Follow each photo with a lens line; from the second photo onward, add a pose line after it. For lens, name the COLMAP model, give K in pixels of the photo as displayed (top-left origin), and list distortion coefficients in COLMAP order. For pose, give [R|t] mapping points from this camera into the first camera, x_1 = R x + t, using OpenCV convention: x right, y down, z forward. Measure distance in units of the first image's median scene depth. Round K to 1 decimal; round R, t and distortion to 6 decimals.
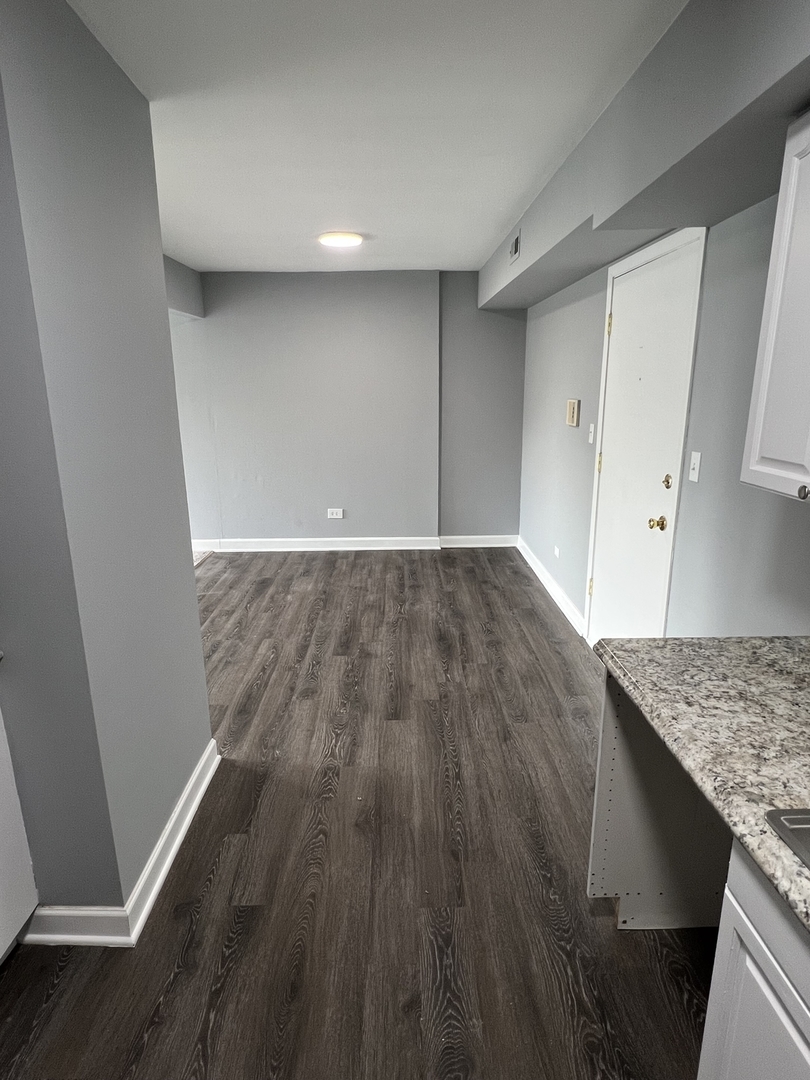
lens RADIAL K [[600.9, 0, 401.4], [0, 600.9, 534.4], [0, 0, 1]] dist [0.001549, -0.001700]
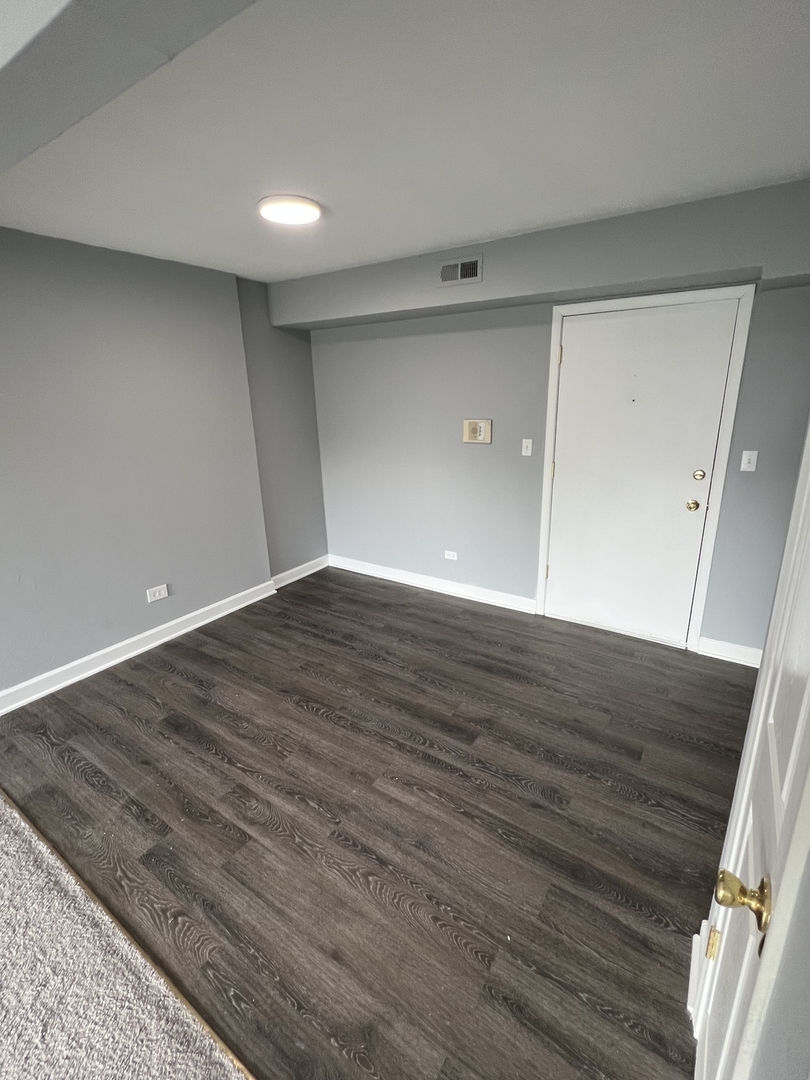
lens RADIAL K [[487.2, 0, 405.2], [0, 487.2, 533.1], [0, 0, 1]] dist [0.000113, -0.000063]
pose [[0.566810, -0.235260, 0.789543, -0.603249], [0.221532, 0.966586, 0.128976, -0.177978], [-0.793505, 0.101804, 0.599989, 0.624004]]
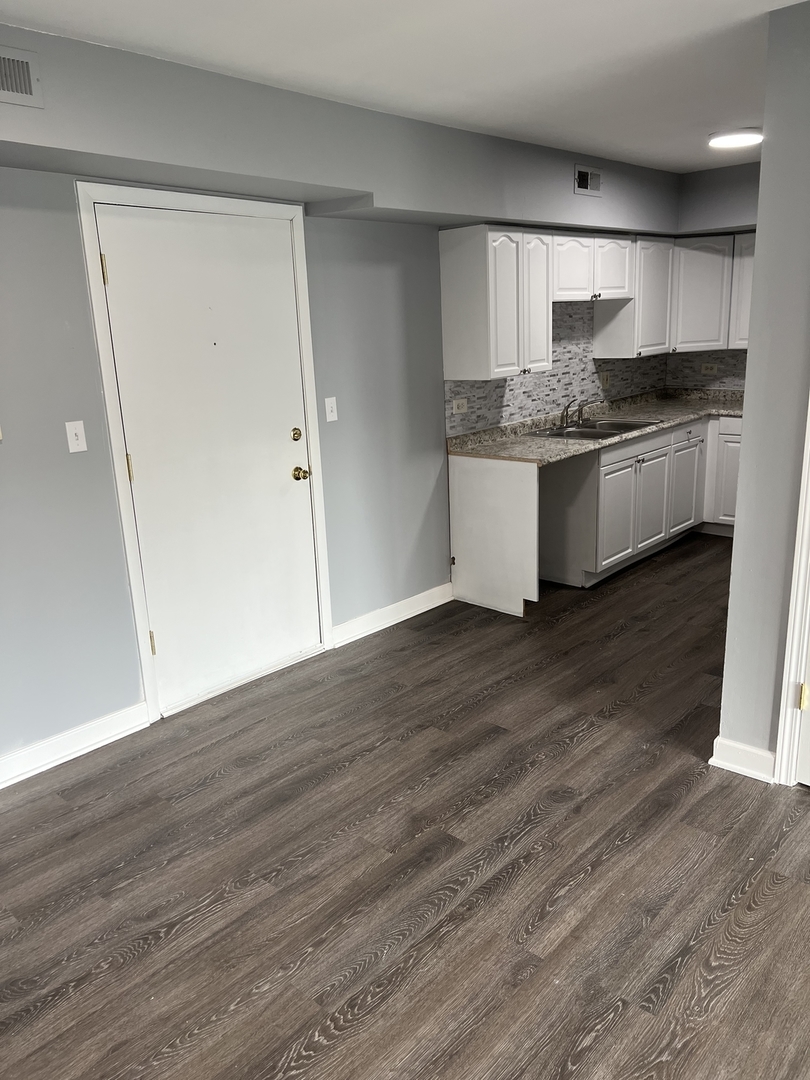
lens RADIAL K [[807.7, 0, 402.6], [0, 807.7, 541.2], [0, 0, 1]] dist [0.042261, -0.045660]
pose [[-0.728515, -0.146195, 0.669248, -0.510559], [0.208704, 0.883149, 0.420108, -0.352044], [-0.652464, 0.445729, -0.612875, 1.327530]]
